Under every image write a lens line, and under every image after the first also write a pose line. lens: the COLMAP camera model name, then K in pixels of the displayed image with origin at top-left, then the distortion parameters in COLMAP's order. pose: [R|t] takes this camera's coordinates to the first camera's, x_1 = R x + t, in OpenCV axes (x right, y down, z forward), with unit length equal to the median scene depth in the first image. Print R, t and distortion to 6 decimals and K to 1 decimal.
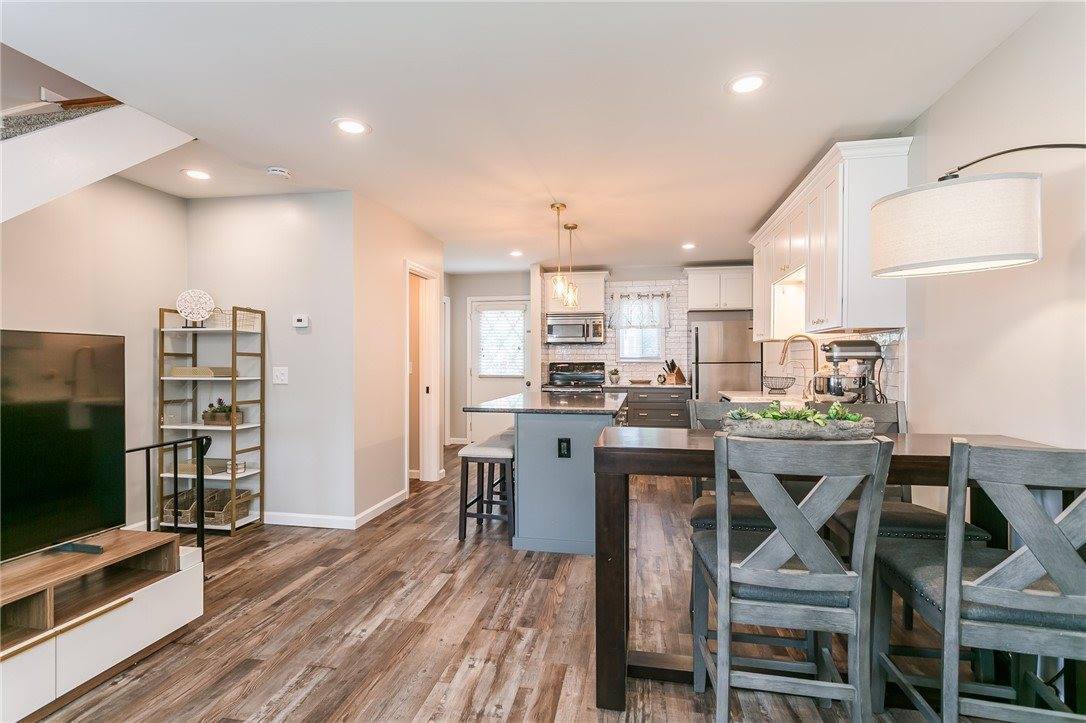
lens RADIAL K [[515.2, 0, 540.6], [0, 515.2, 362.6], [0, 0, 1]] dist [-0.000871, 0.002056]
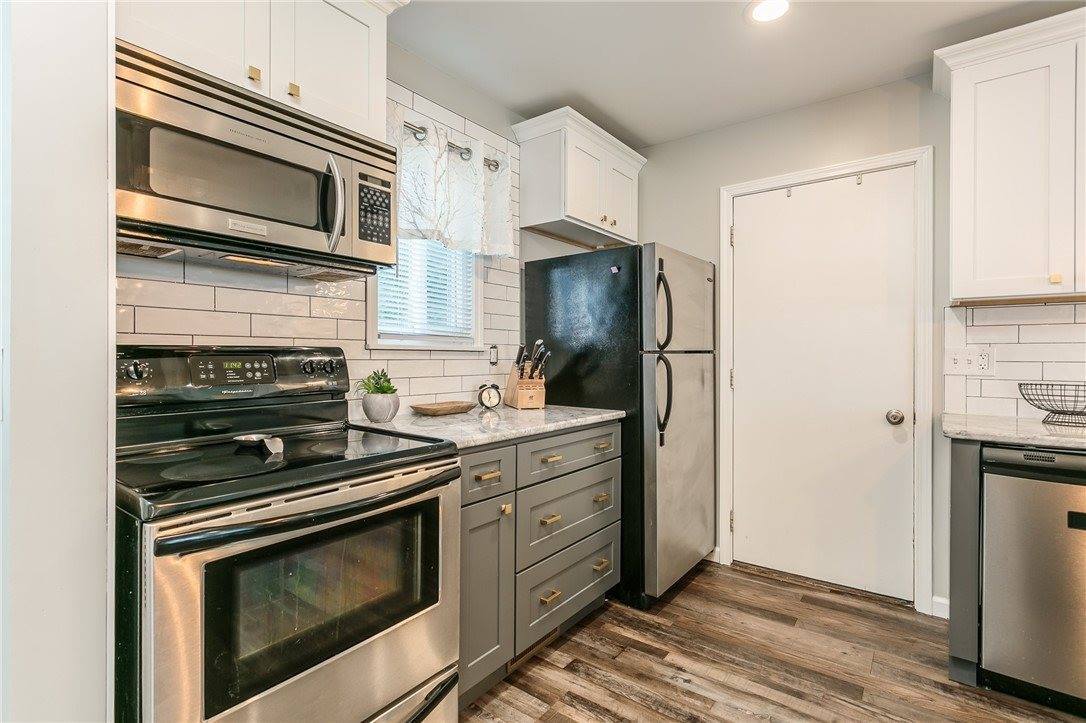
lens RADIAL K [[515.2, 0, 540.6], [0, 515.2, 362.6], [0, 0, 1]] dist [-0.000871, 0.002056]
pose [[0.440407, -0.007586, 0.897766, -0.147545], [-0.002150, 0.999953, 0.009505, 0.010063], [-0.897795, -0.006116, 0.440370, 1.727223]]
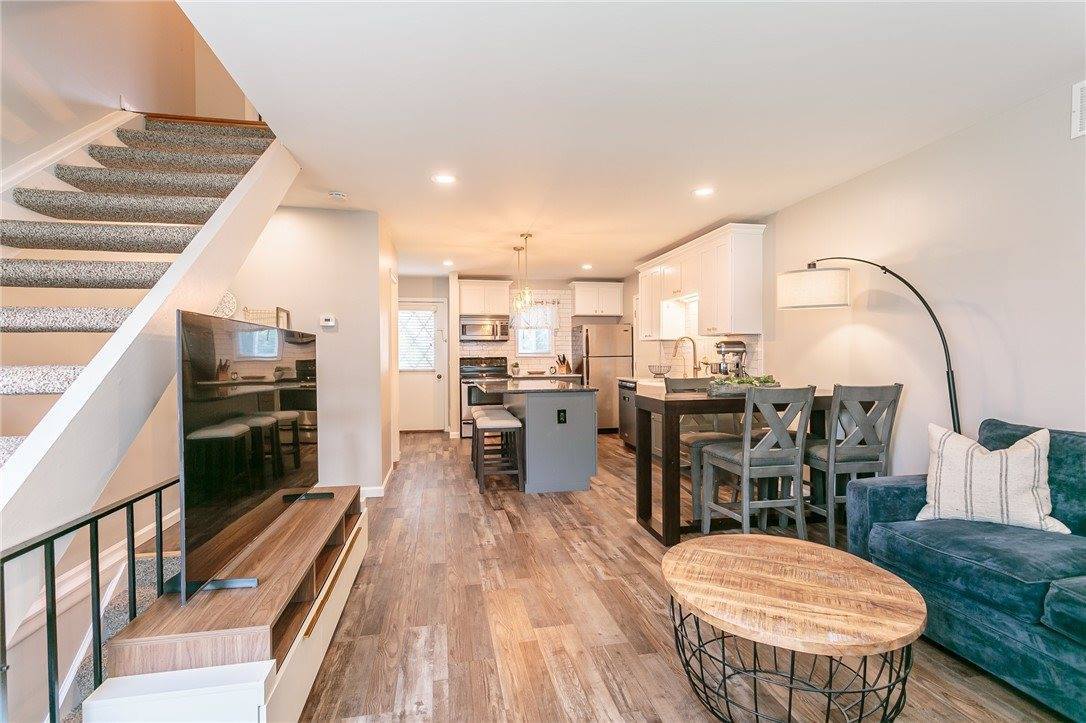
lens RADIAL K [[515.2, 0, 540.6], [0, 515.2, 362.6], [0, 0, 1]] dist [-0.000871, 0.002056]
pose [[0.928039, -0.009294, 0.372368, -0.531901], [0.006844, 0.999945, 0.007902, 0.007869], [-0.372421, -0.004785, 0.928052, -0.276243]]
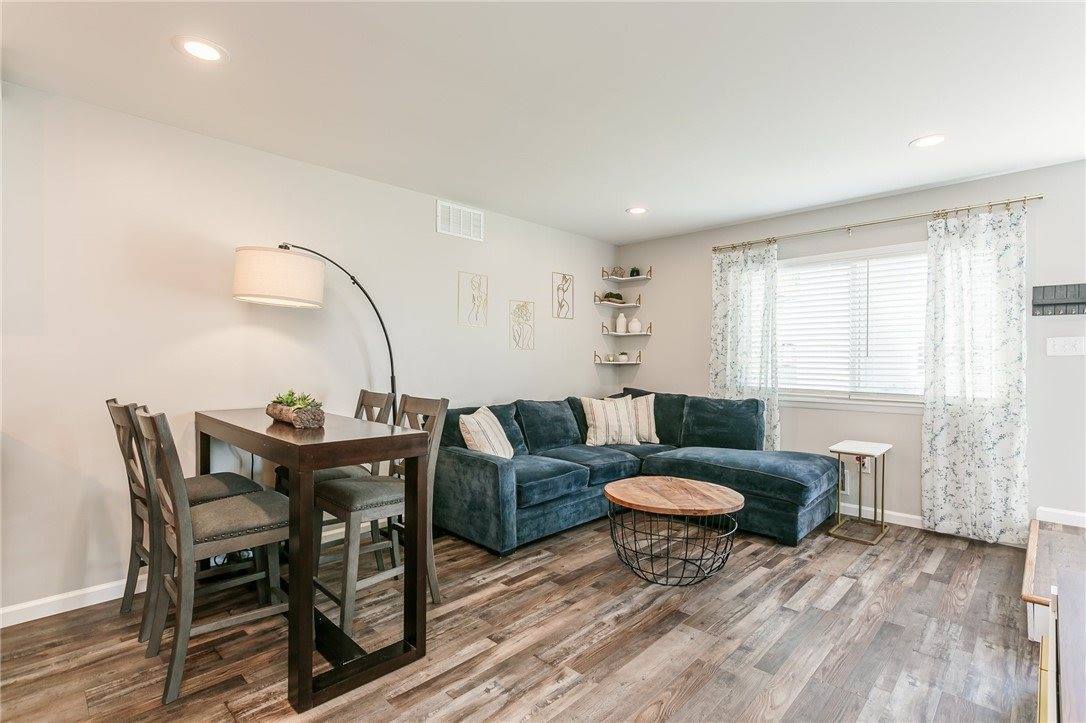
lens RADIAL K [[515.2, 0, 540.6], [0, 515.2, 362.6], [0, 0, 1]] dist [-0.000871, 0.002056]
pose [[-0.832326, -0.003720, 0.554274, -0.421629], [-0.000053, 0.999978, 0.006632, -0.002723], [-0.554286, 0.005491, -0.832308, 1.017314]]
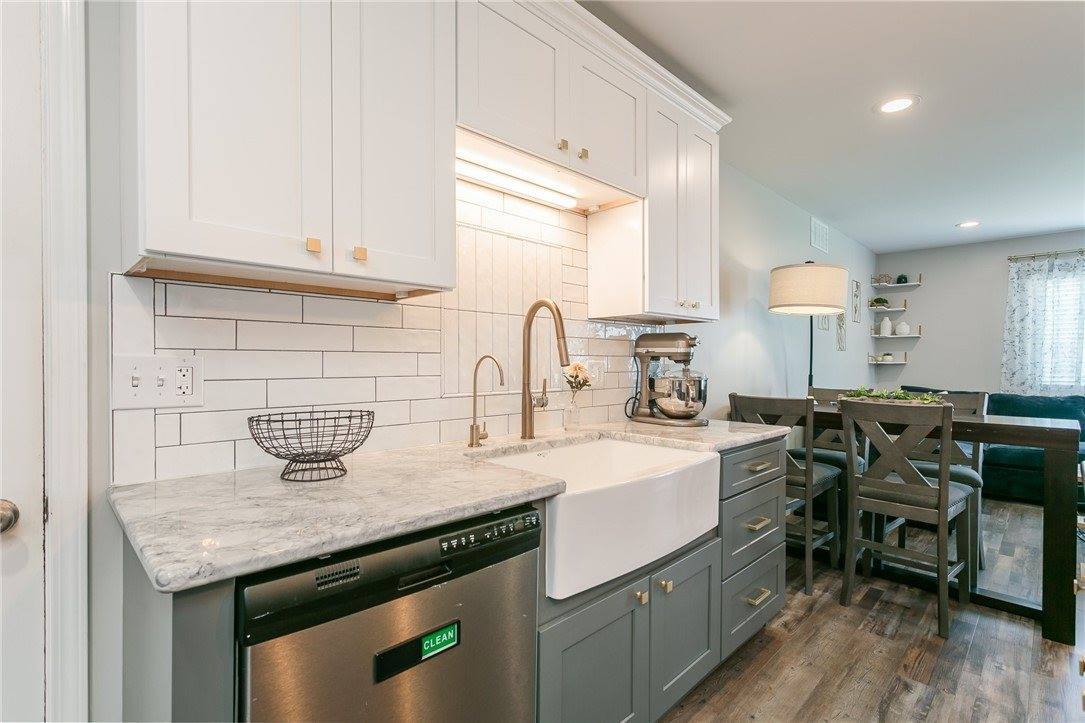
lens RADIAL K [[514.7, 0, 540.1], [0, 514.7, 362.6], [0, 0, 1]] dist [-0.000871, 0.002056]
pose [[-0.825528, -0.001678, 0.564359, 0.290627], [0.000791, 0.999991, 0.004130, -0.001218], [-0.564361, 0.003856, -0.825519, 1.666674]]
